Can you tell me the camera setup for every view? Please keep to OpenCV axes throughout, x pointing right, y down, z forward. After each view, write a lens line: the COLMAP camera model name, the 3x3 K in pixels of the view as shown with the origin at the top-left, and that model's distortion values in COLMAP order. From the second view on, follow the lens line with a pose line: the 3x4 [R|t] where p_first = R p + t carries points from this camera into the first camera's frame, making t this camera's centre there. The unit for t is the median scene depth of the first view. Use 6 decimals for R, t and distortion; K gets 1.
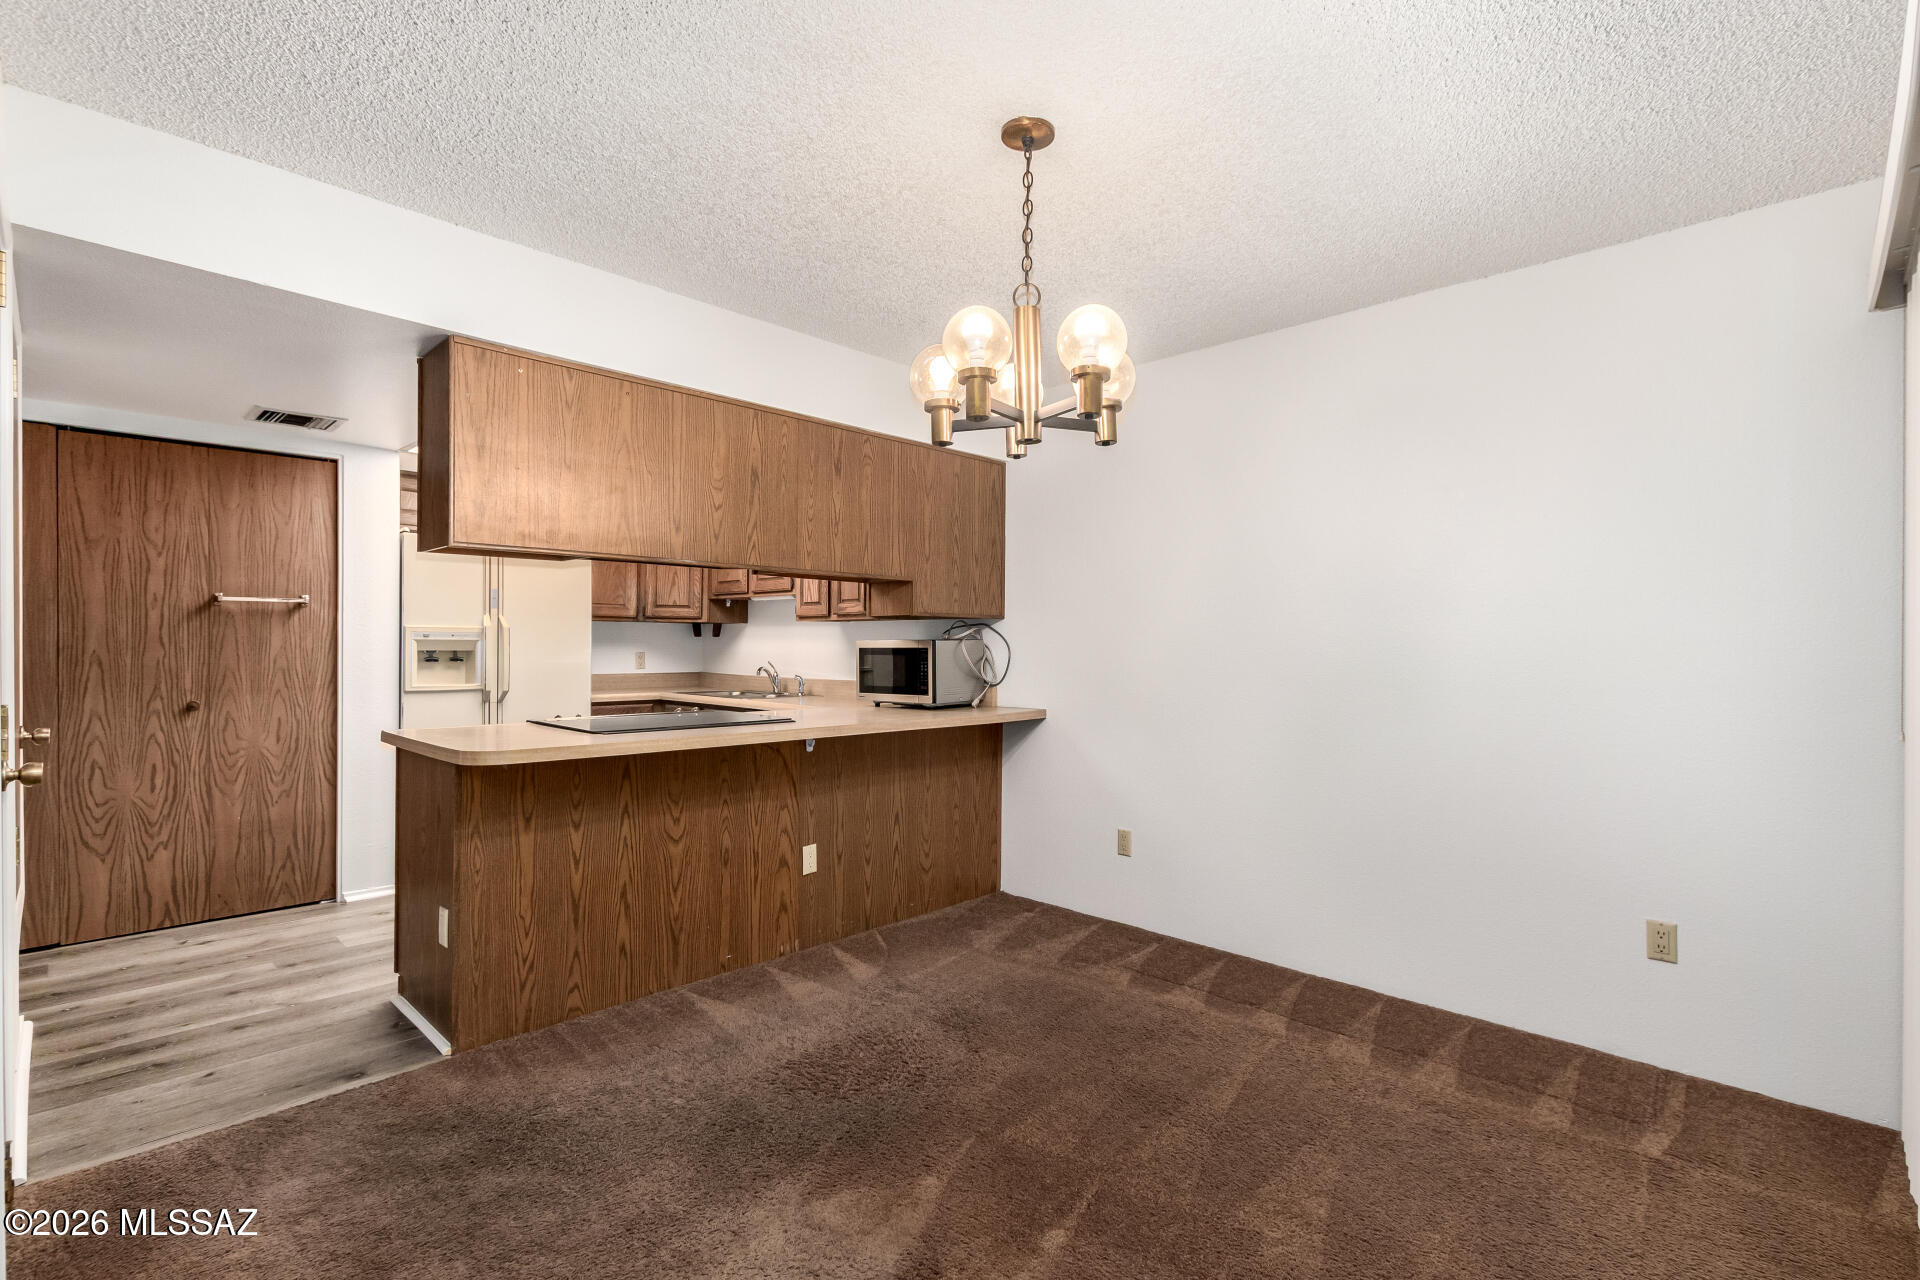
lens RADIAL K [[881.4, 0, 961.6], [0, 881.4, 645.0], [0, 0, 1]] dist [-0.005289, -0.000290]
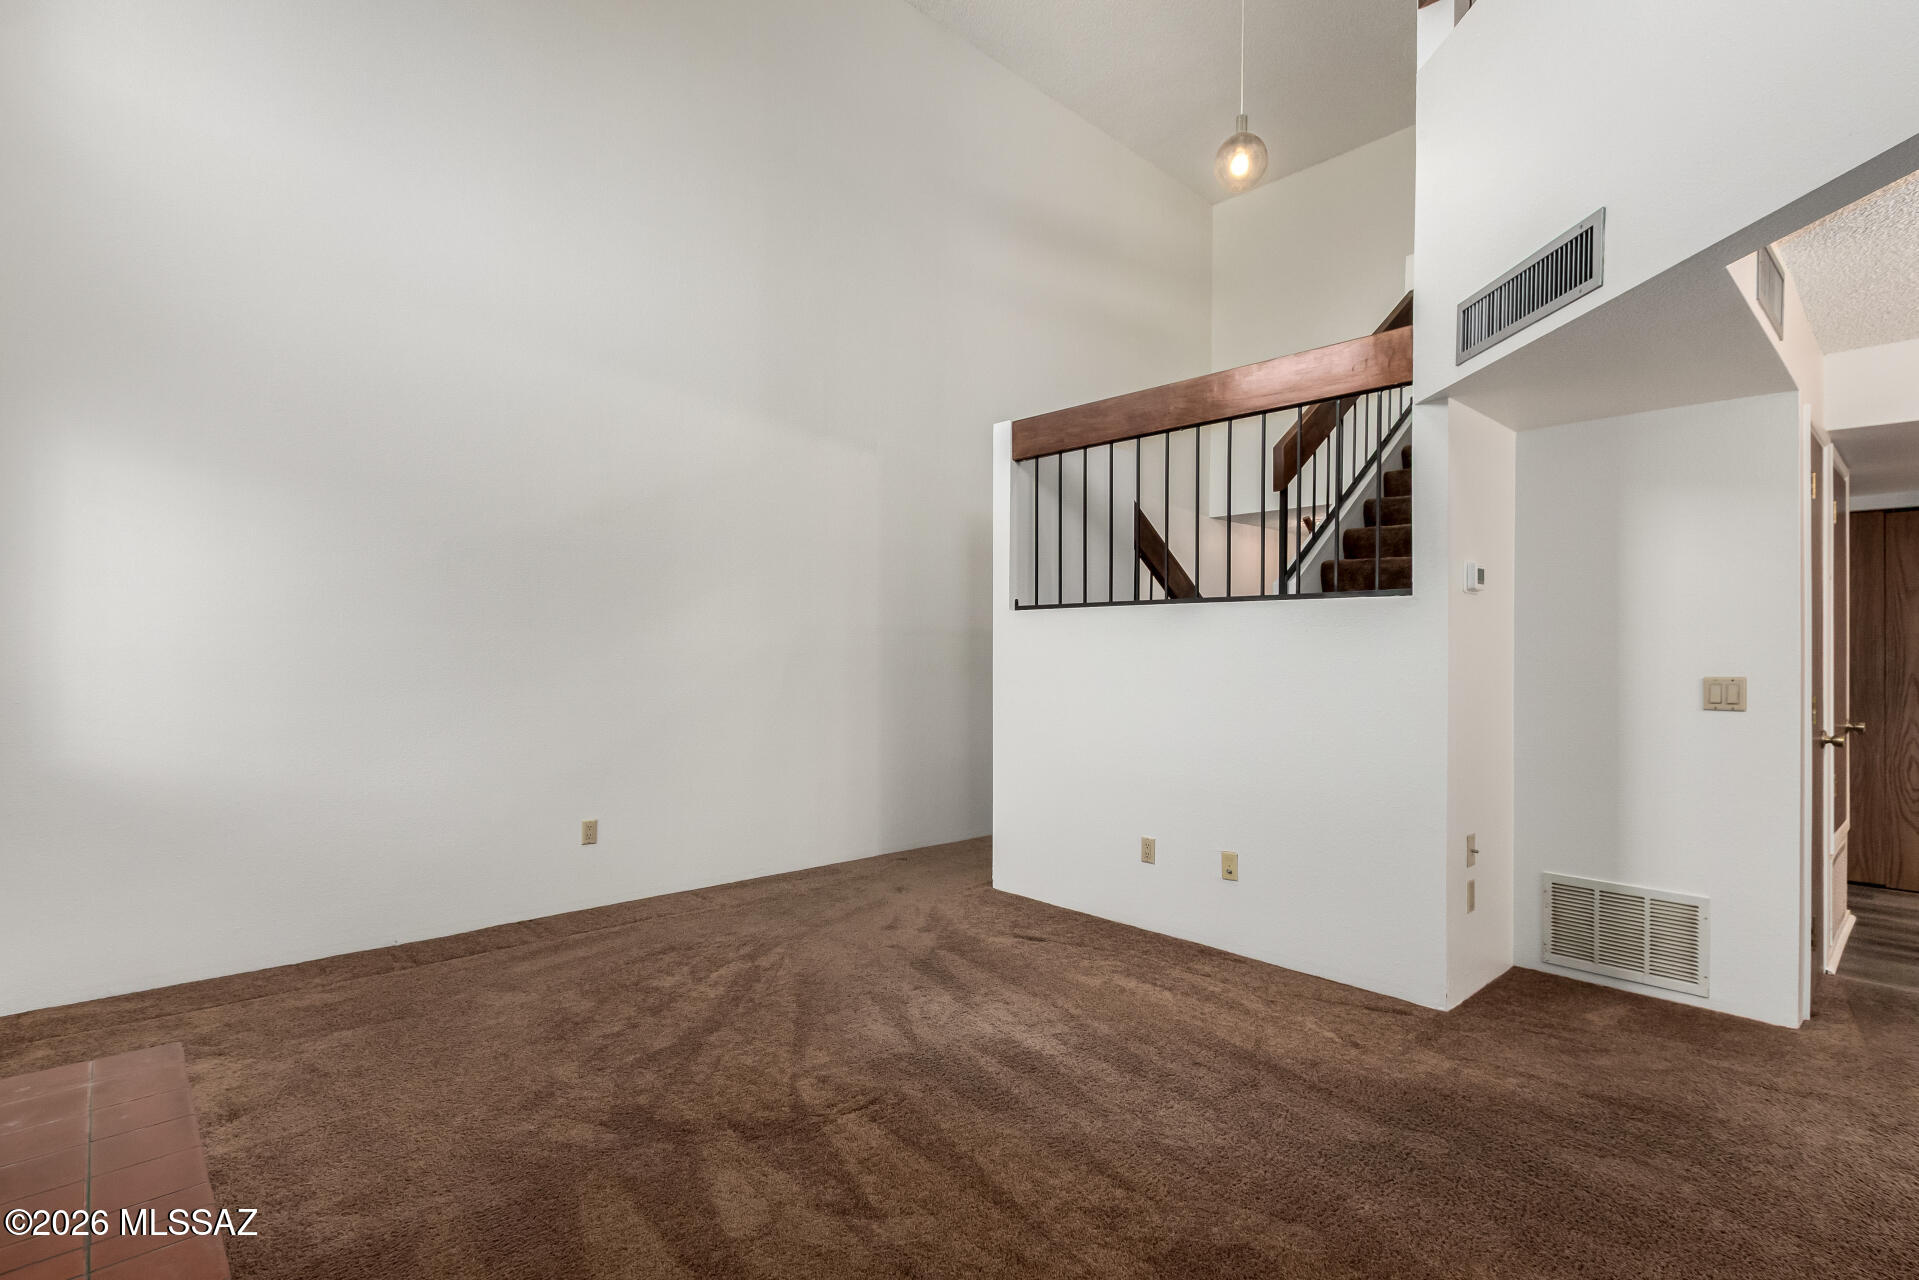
lens RADIAL K [[880.9, 0, 960.7], [0, 880.9, 652.5], [0, 0, 1]] dist [-0.005289, -0.000290]
pose [[-0.077352, -0.006144, -0.996985, 0.452402], [-0.009188, 0.999943, -0.005450, -0.005009], [0.996962, 0.008739, -0.077404, -0.341981]]
